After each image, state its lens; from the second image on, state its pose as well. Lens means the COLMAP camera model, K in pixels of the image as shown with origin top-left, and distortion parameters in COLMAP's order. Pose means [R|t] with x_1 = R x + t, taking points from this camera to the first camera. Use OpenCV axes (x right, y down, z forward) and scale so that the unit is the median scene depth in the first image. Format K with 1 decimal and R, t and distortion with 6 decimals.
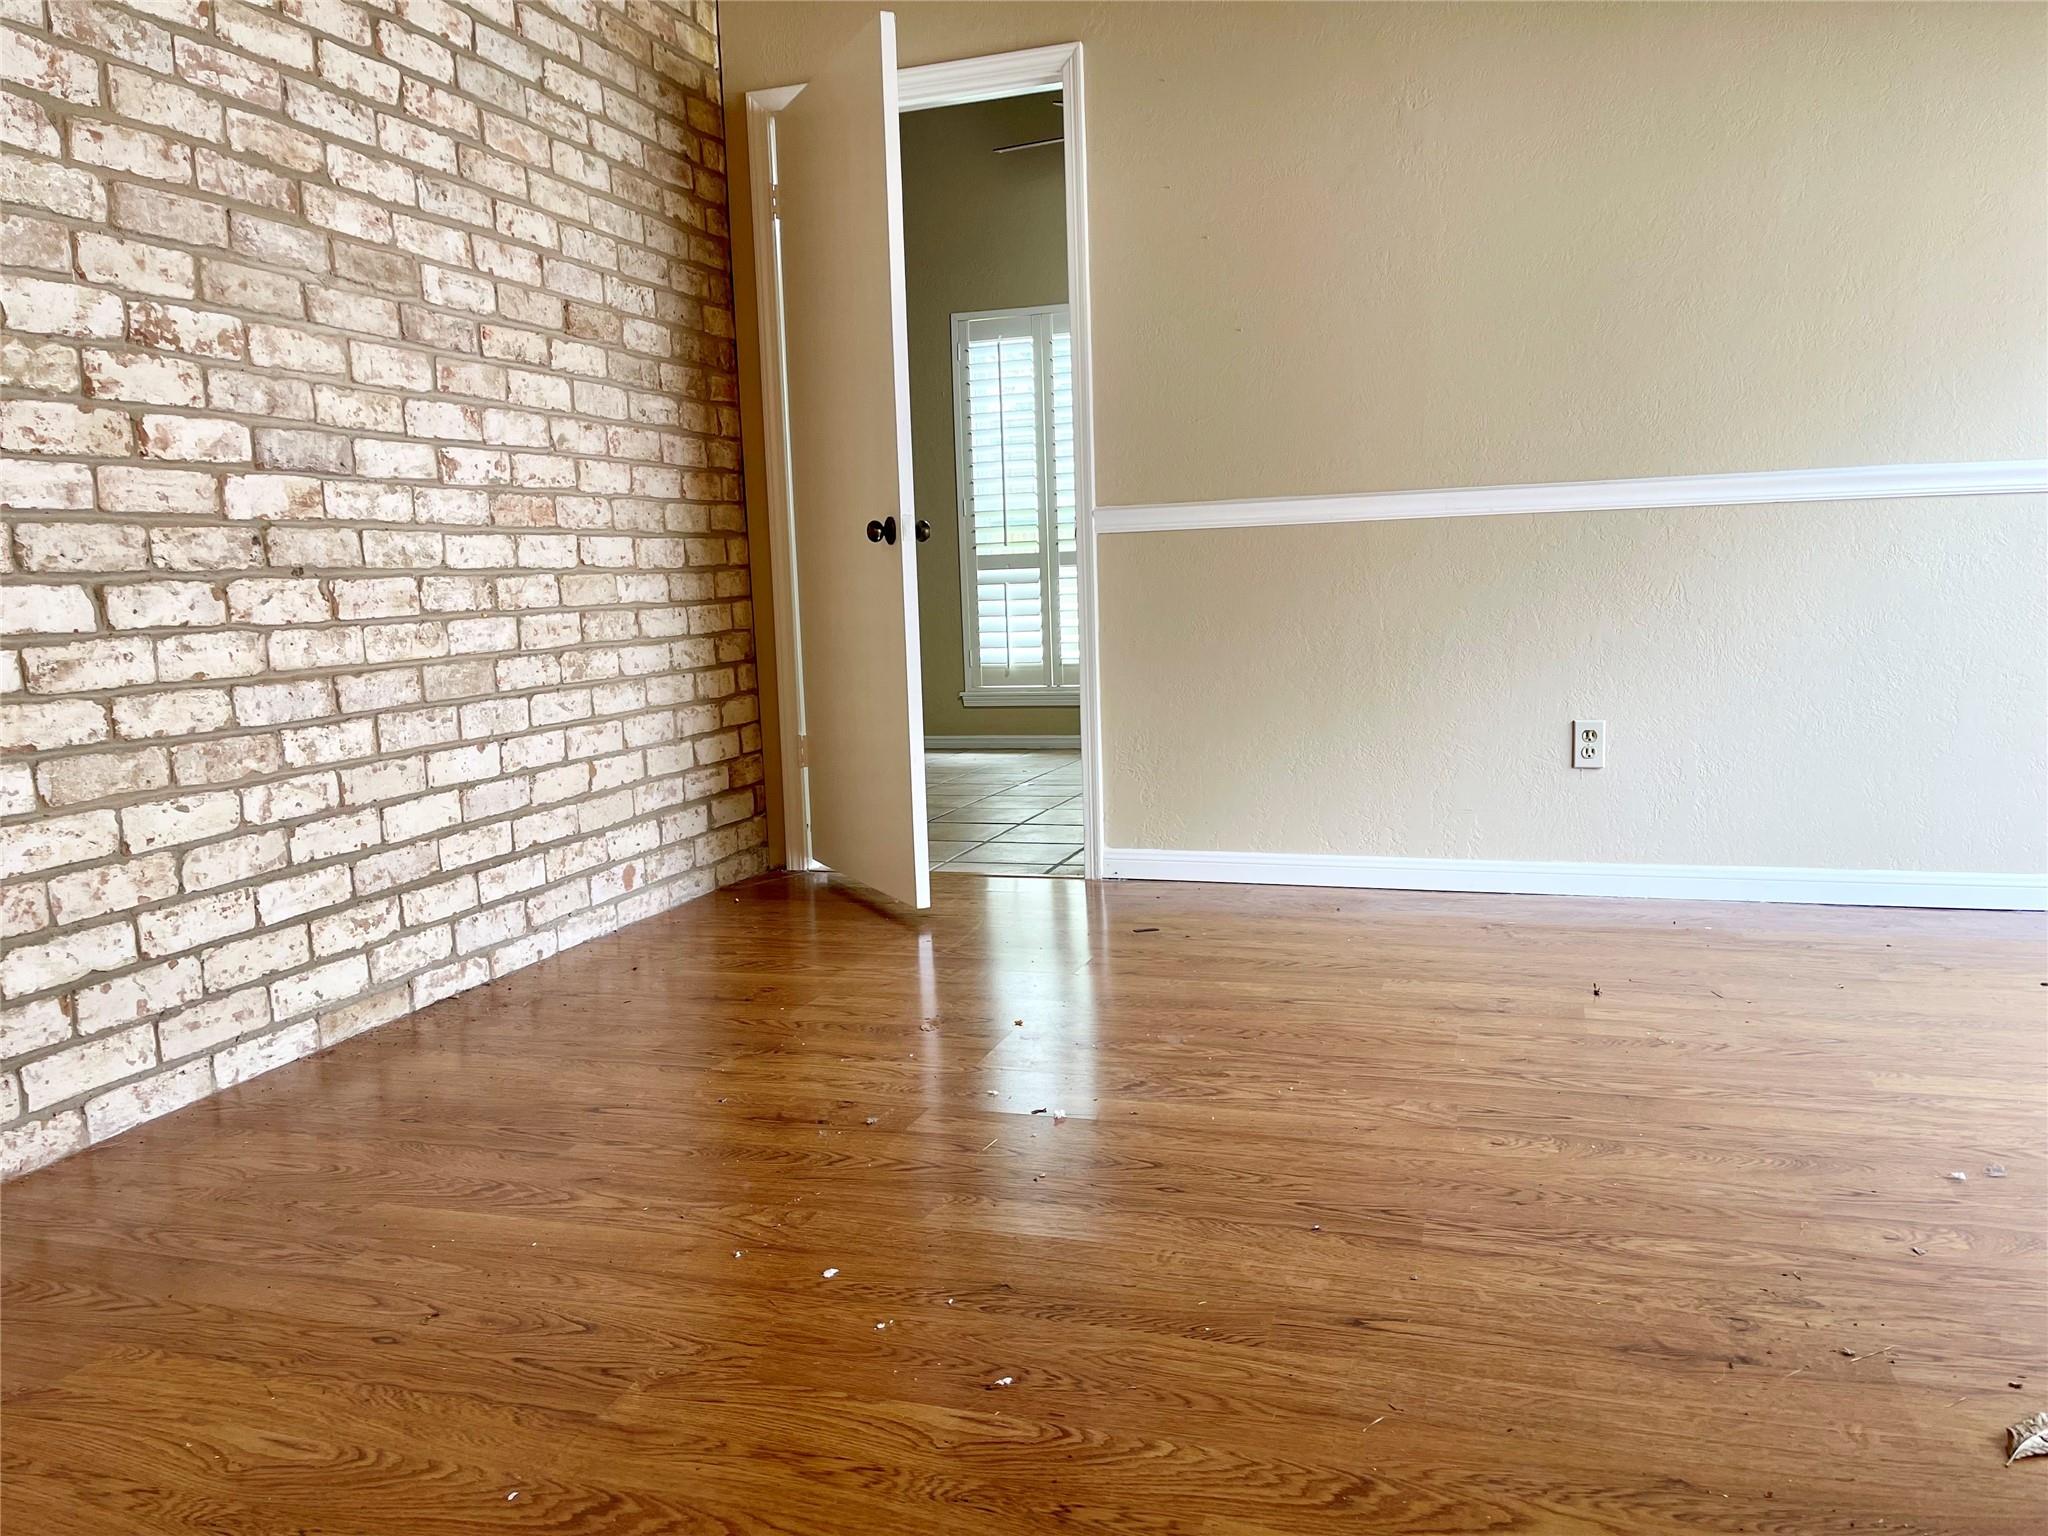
lens RADIAL K [[1545.8, 0, 1021.0], [0, 1545.8, 761.7], [0, 0, 1]] dist [0.079637, -0.103236]
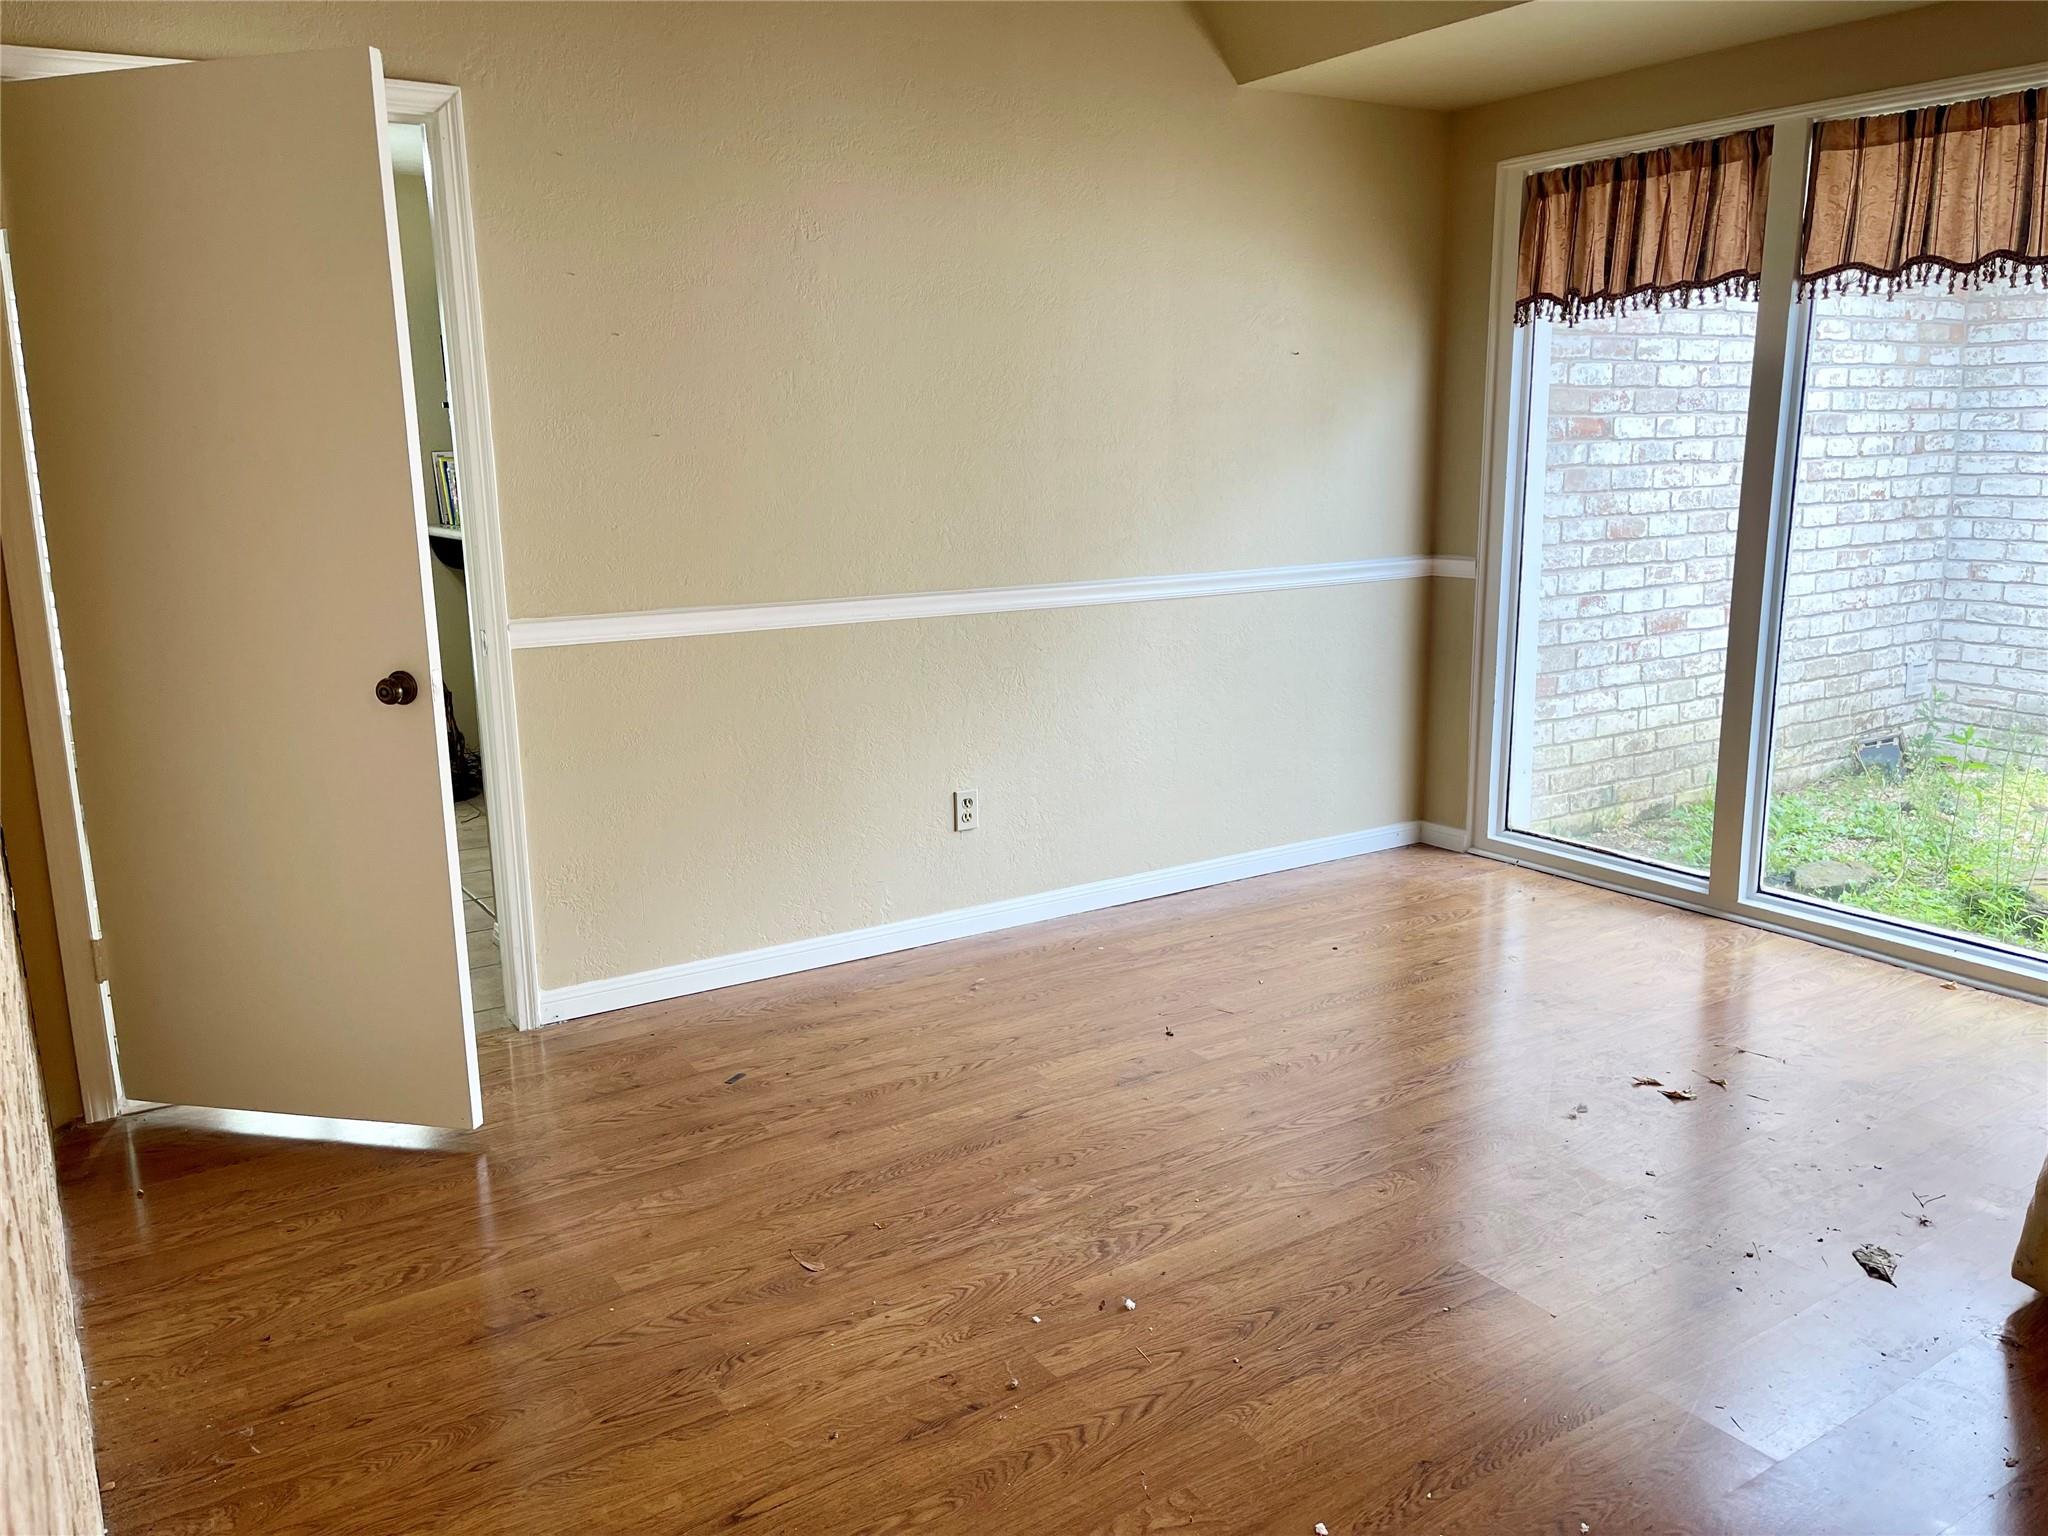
lens RADIAL K [[1545.8, 0, 1021.0], [0, 1545.8, 771.7], [0, 0, 1]] dist [0.079637, -0.103236]
pose [[0.628218, -0.137249, 0.765836, -0.649793], [0.085805, 0.990535, 0.107131, -0.210408], [-0.773291, -0.001589, 0.634049, 0.300887]]
